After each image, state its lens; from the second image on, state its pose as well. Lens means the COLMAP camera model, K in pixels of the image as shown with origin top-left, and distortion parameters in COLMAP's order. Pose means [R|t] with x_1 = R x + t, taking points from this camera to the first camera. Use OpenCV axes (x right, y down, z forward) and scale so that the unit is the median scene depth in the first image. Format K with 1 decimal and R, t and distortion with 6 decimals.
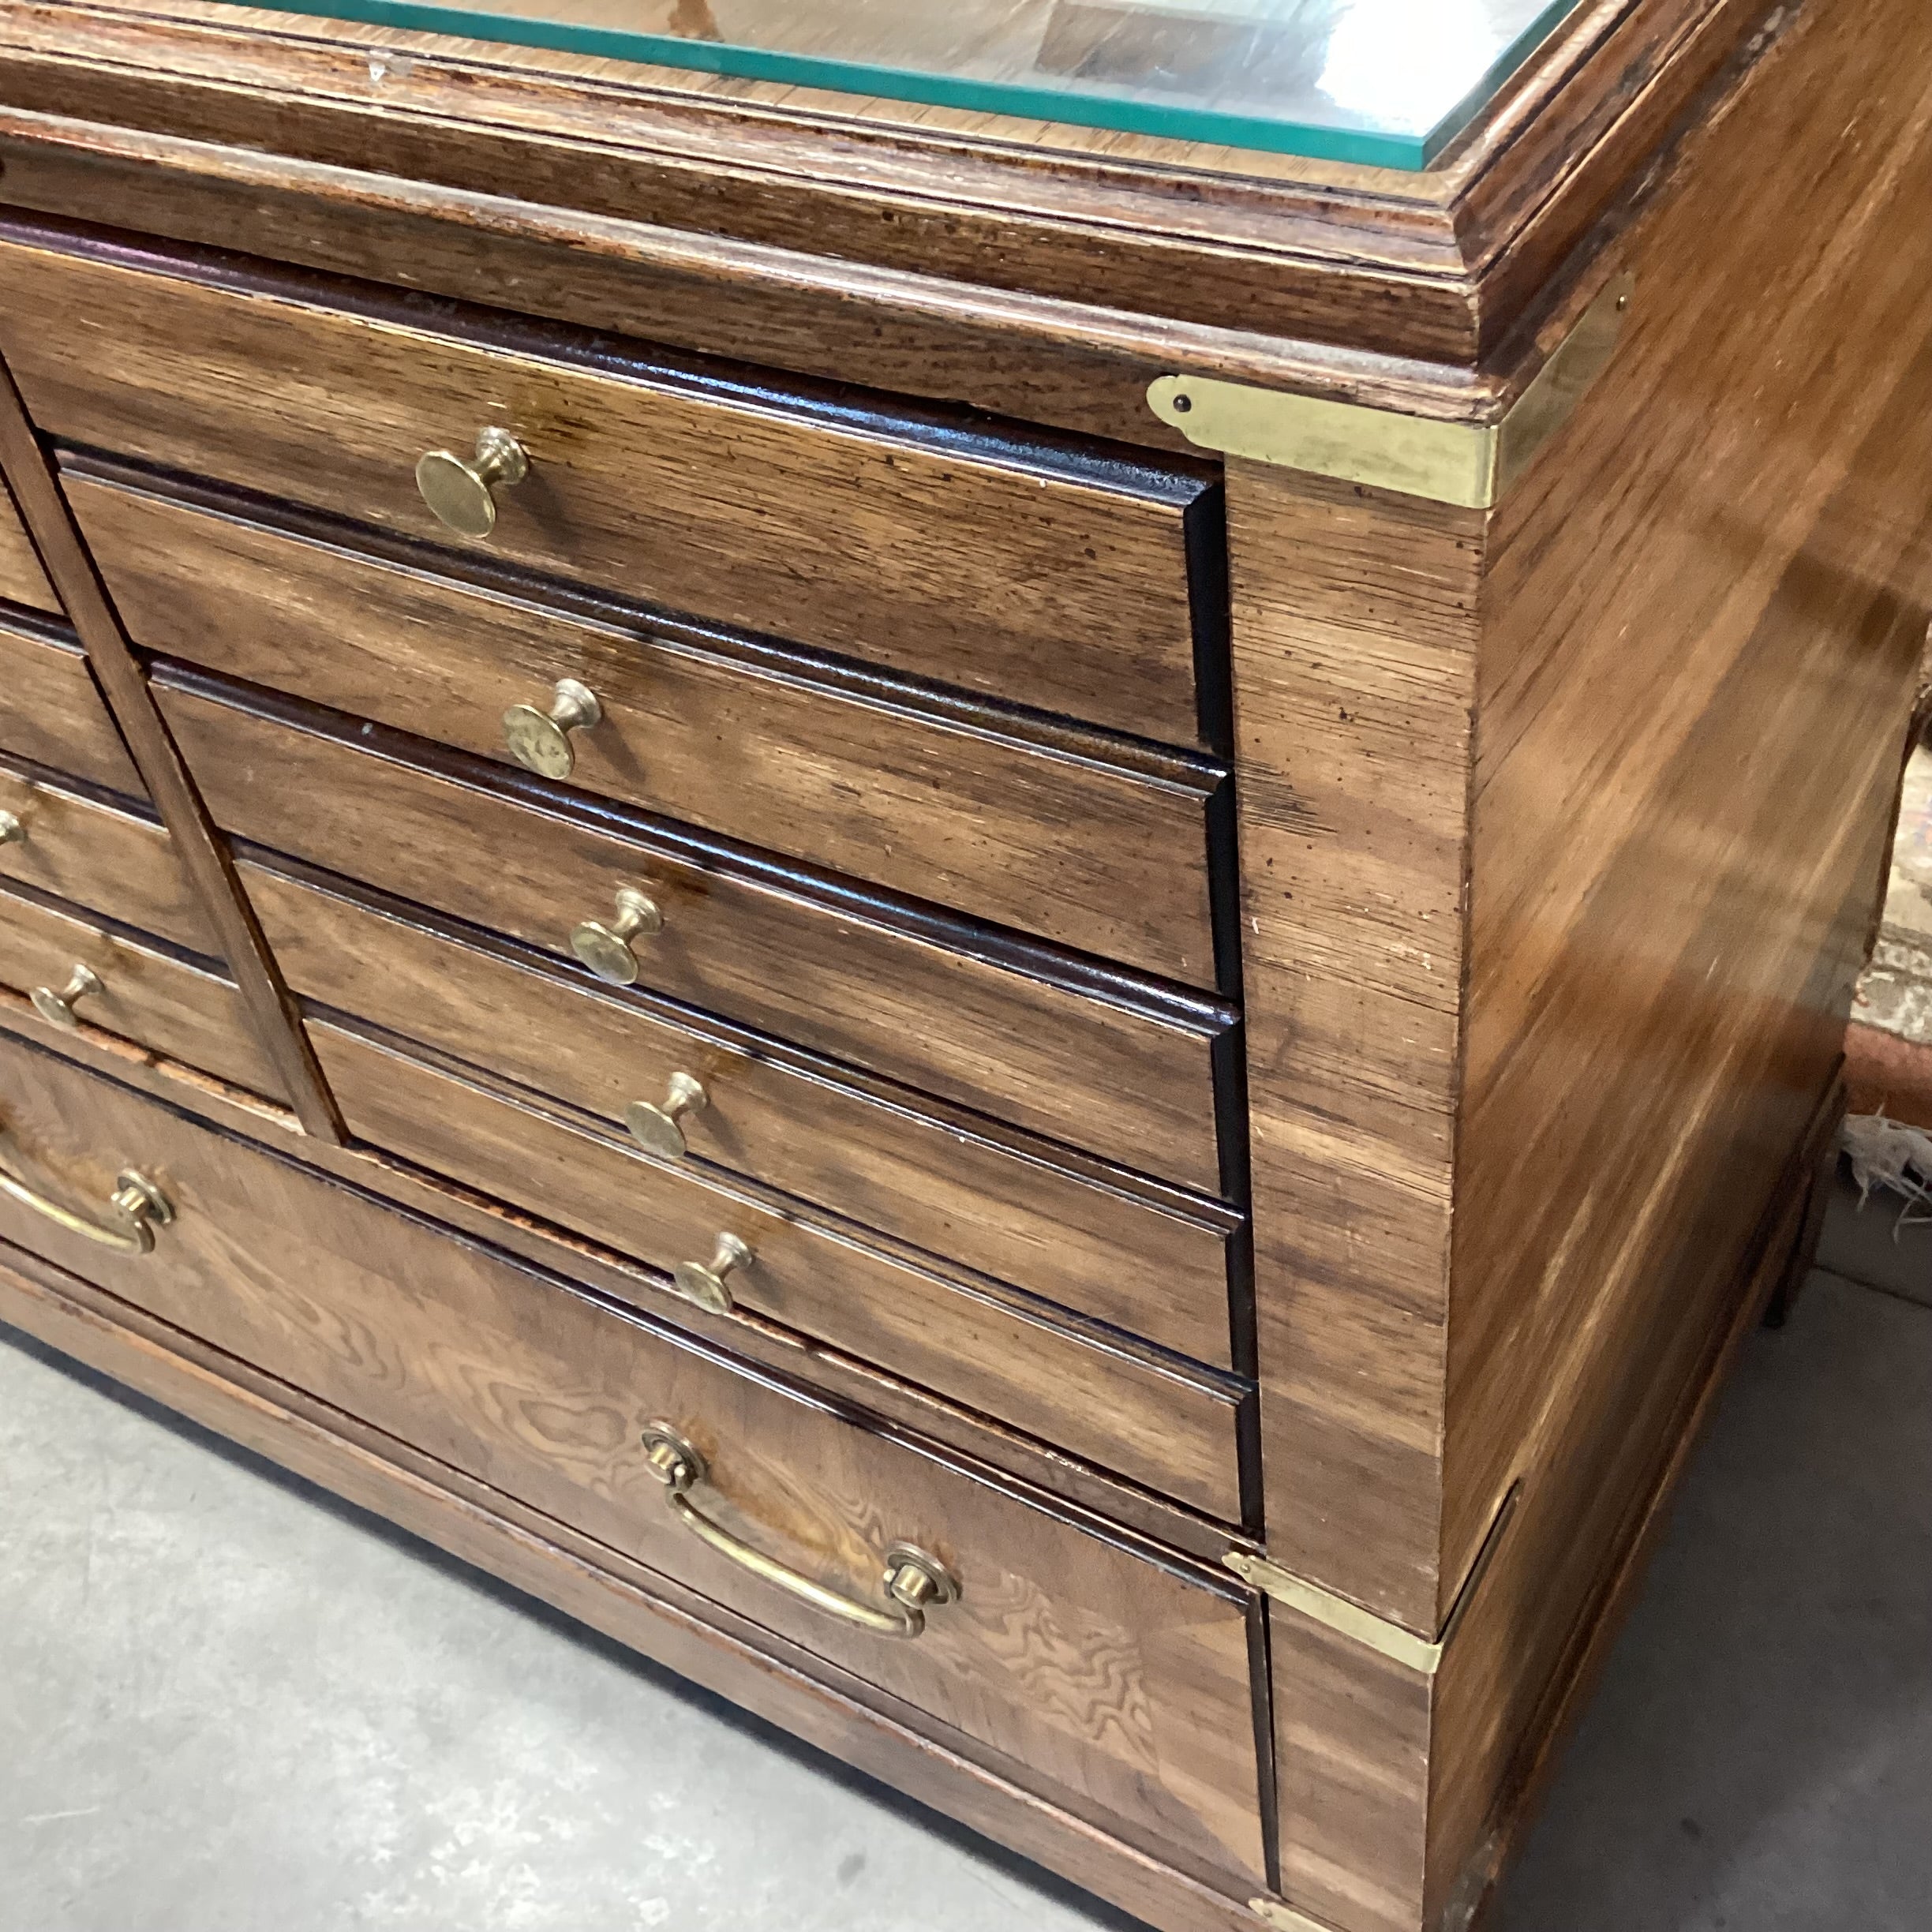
lens RADIAL K [[2342.8, 0, 967.6], [0, 2342.8, 941.3], [0, 0, 1]] dist [0.141709, -0.327388]
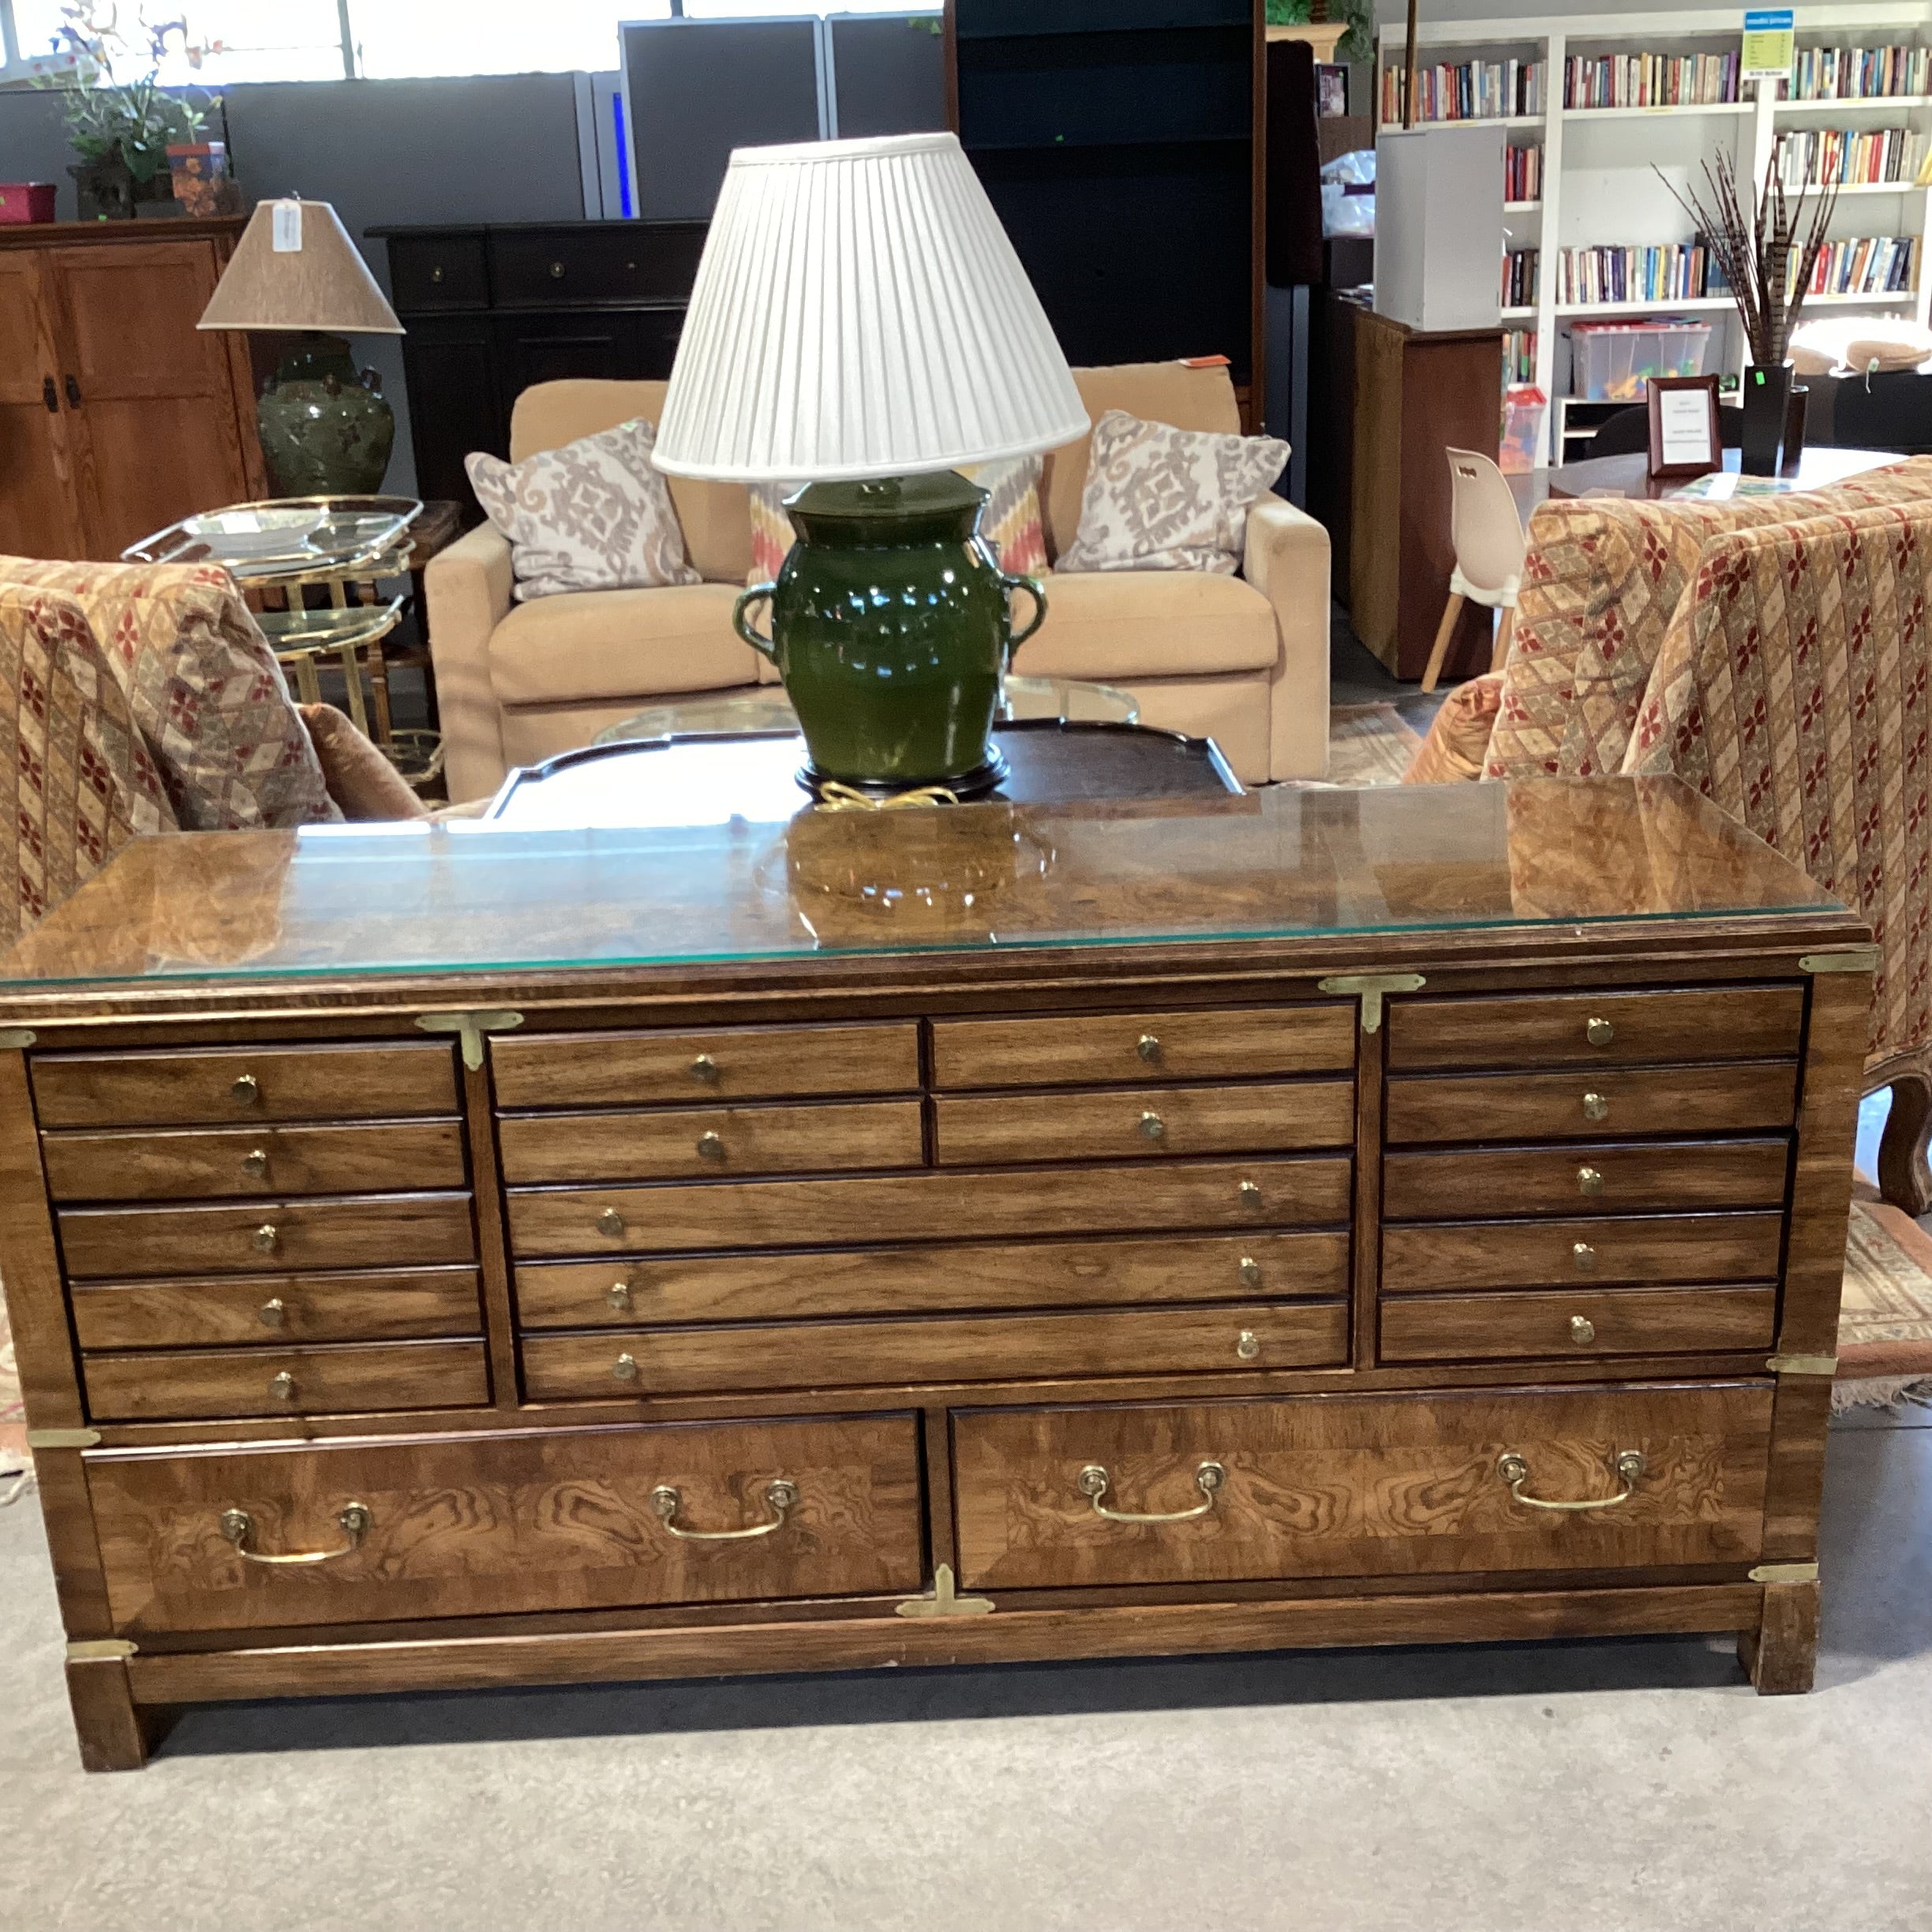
lens RADIAL K [[2342.8, 0, 967.6], [0, 2342.8, 941.3], [0, 0, 1]] dist [0.141709, -0.327388]
pose [[0.835480, -0.087293, 0.542543, -2.653730], [0.324411, 0.875247, -0.358748, 0.609511], [-0.443543, 0.475734, 0.759570, -1.282744]]
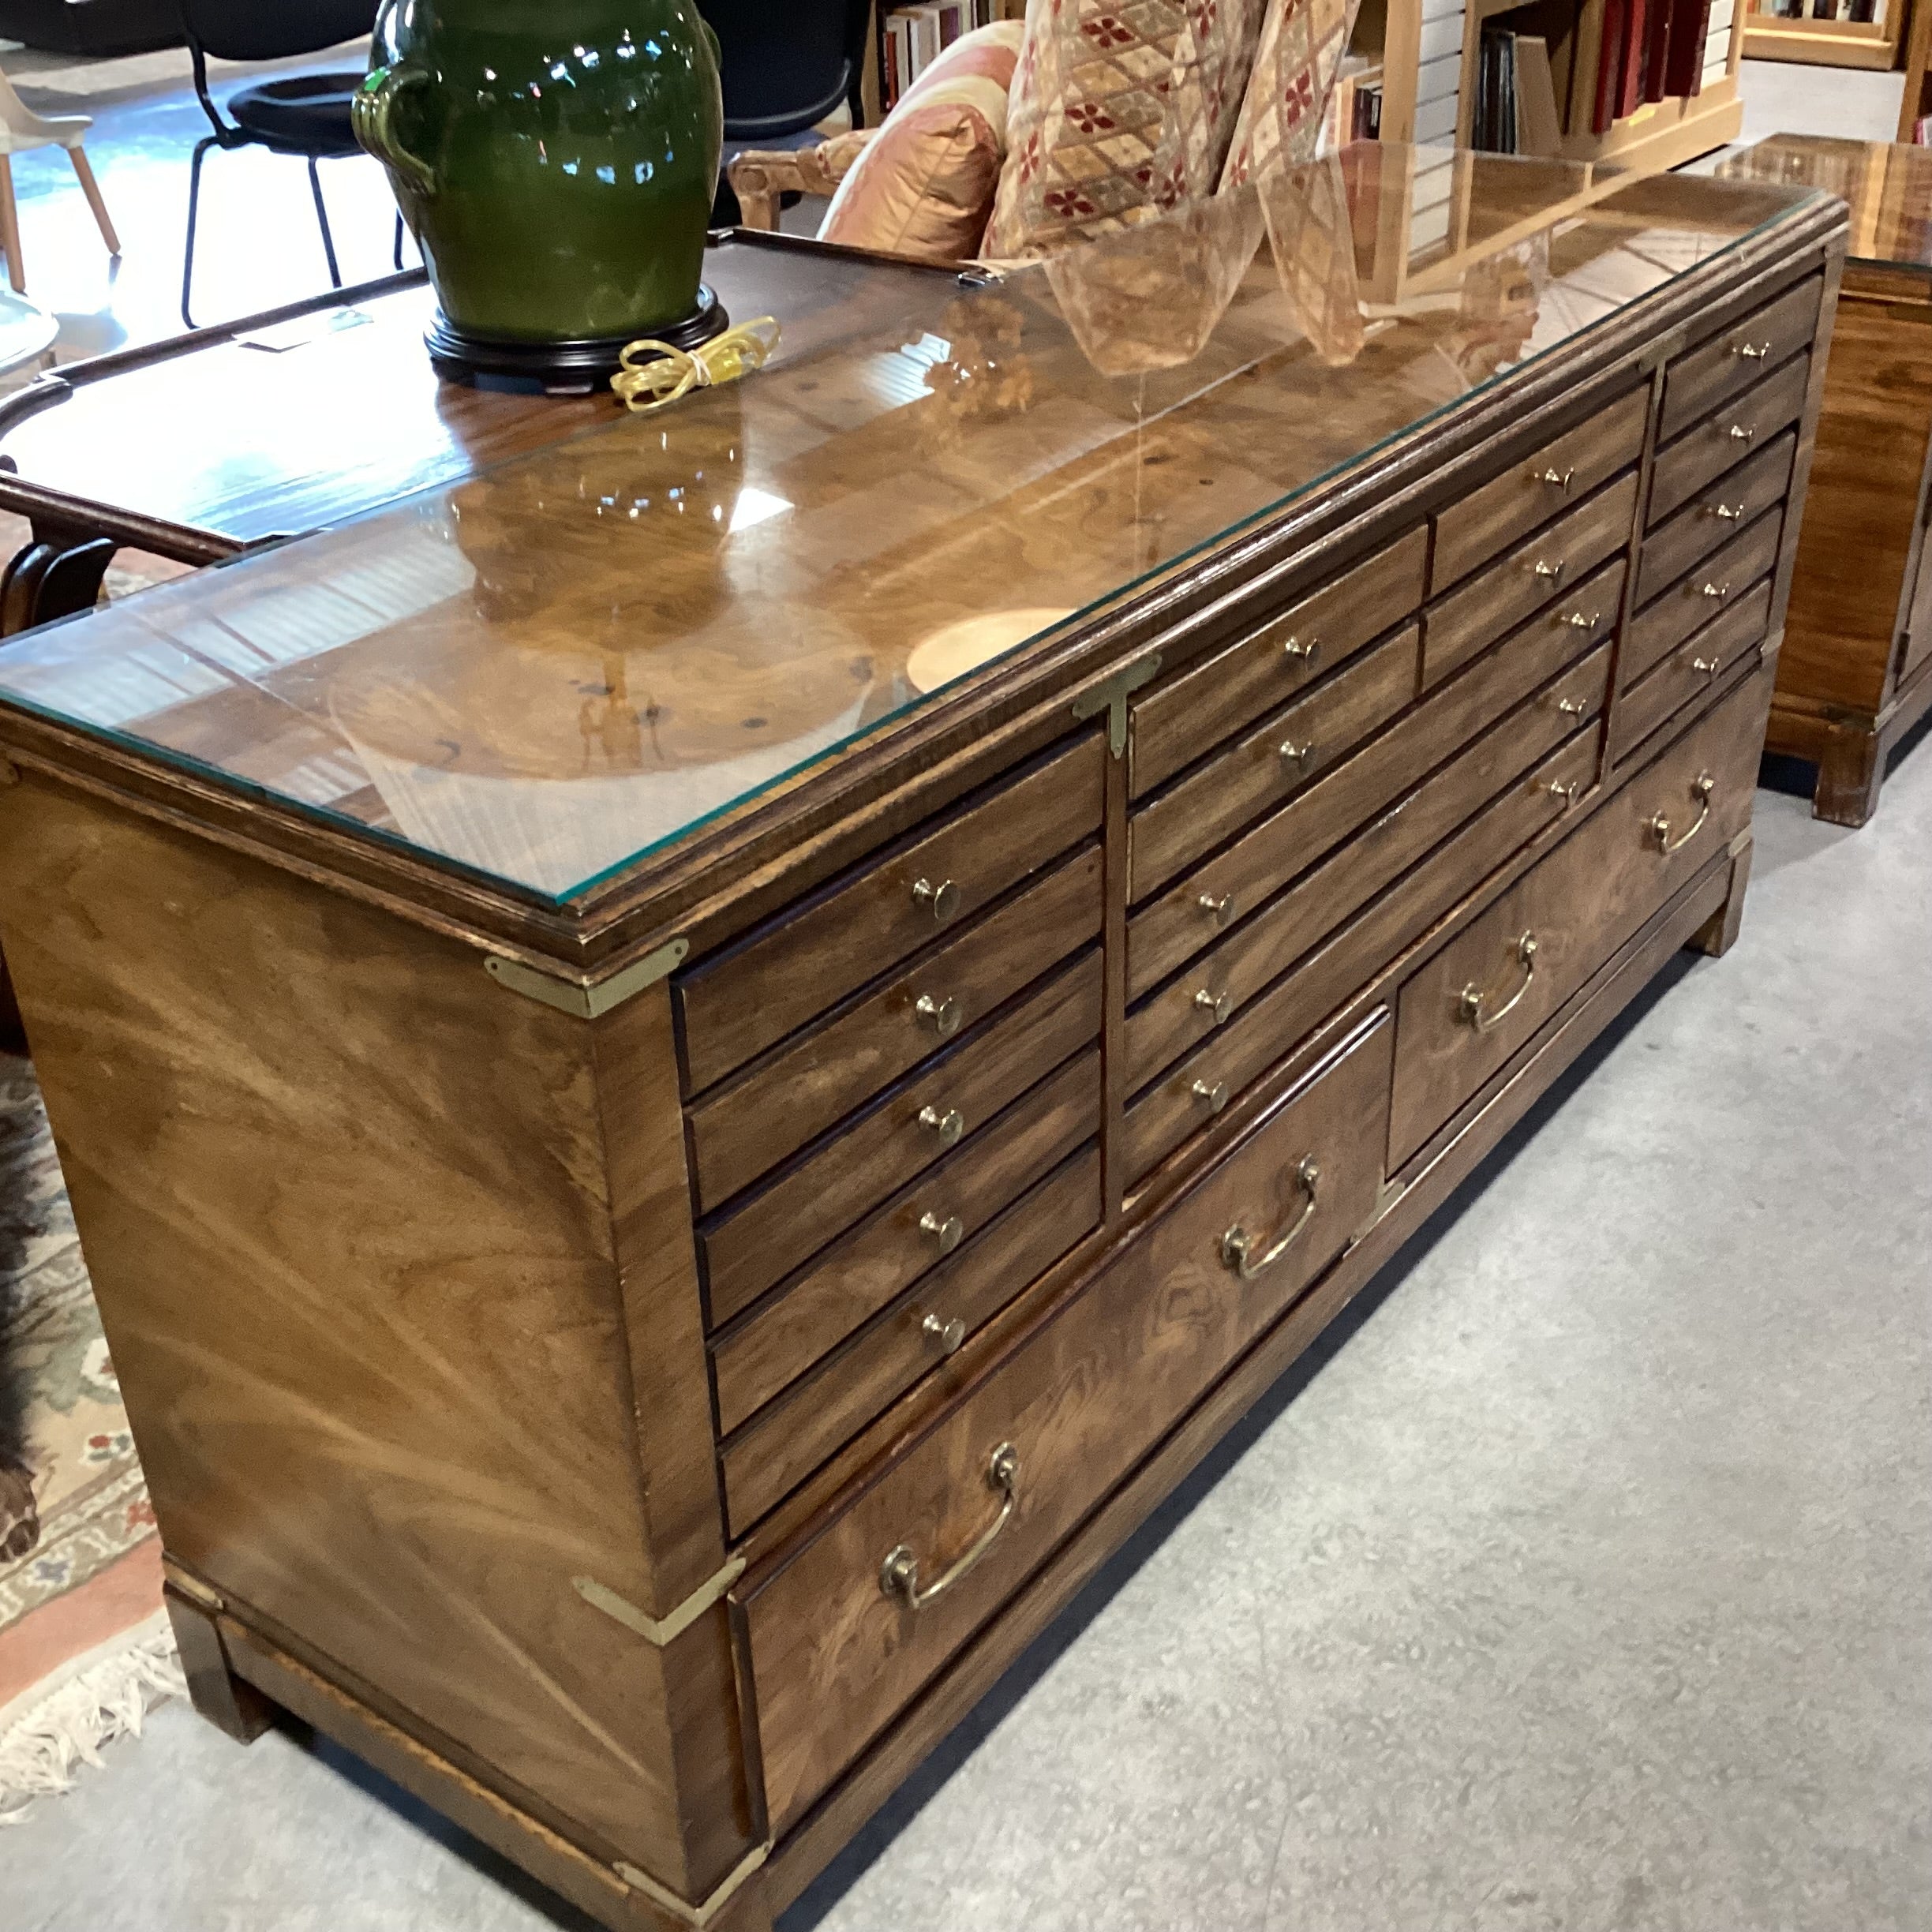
lens RADIAL K [[2332.2, 0, 966.9], [0, 2332.2, 959.4], [0, 0, 1]] dist [0.127692, -0.317604]
pose [[0.087832, -0.396221, 0.913945, -3.527023], [0.687354, 0.688177, 0.232288, -1.082524], [-0.720993, 0.607801, 0.332788, 1.059367]]
